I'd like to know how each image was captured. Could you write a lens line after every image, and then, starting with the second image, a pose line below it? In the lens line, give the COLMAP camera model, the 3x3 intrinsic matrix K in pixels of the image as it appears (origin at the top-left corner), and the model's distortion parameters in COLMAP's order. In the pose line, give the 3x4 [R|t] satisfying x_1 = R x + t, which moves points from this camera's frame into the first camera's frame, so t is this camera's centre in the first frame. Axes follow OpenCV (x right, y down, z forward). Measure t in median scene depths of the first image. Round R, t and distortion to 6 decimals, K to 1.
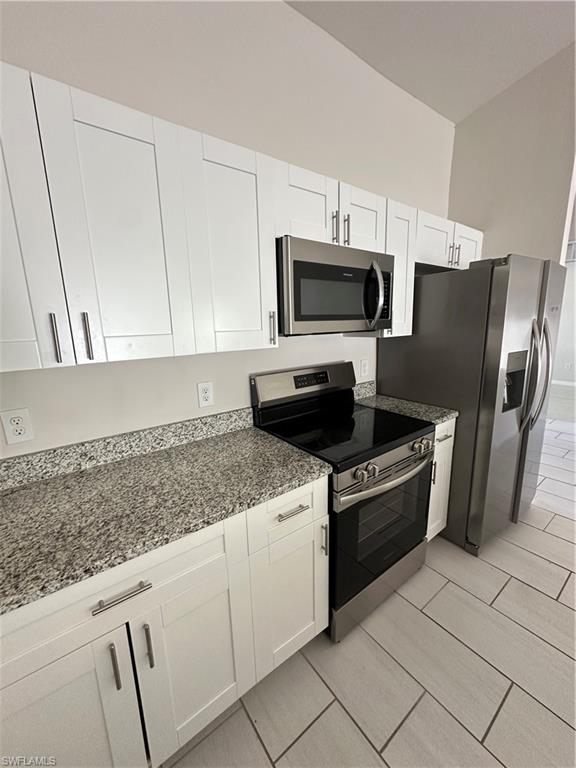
lens RADIAL K [[306.5, 0, 288.0], [0, 306.5, 384.0], [0, 0, 1]] dist [-0.004004, 0.000599]
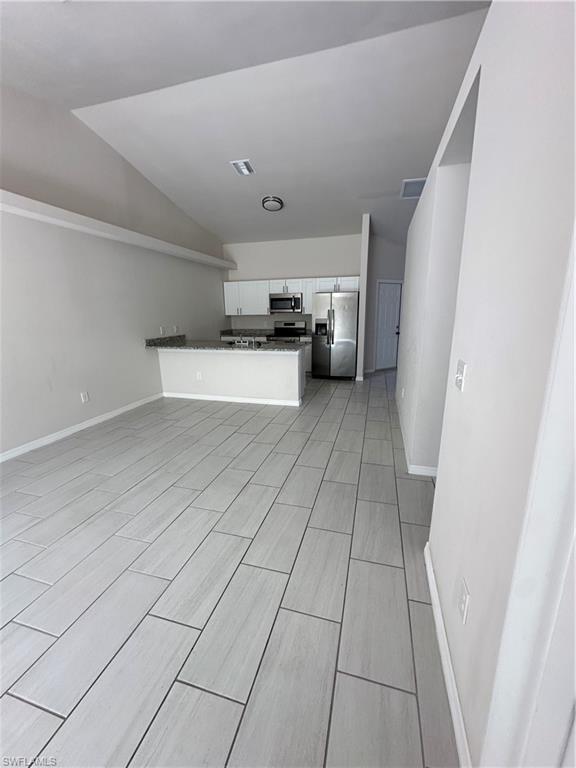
lens RADIAL K [[306.5, 0, 288.0], [0, 306.5, 384.0], [0, 0, 1]] dist [-0.004004, 0.000599]
pose [[0.604755, 0.198222, -0.771349, 4.031952], [-0.162575, 0.978863, 0.124087, 0.309416], [0.779641, 0.050360, 0.624198, -1.779598]]
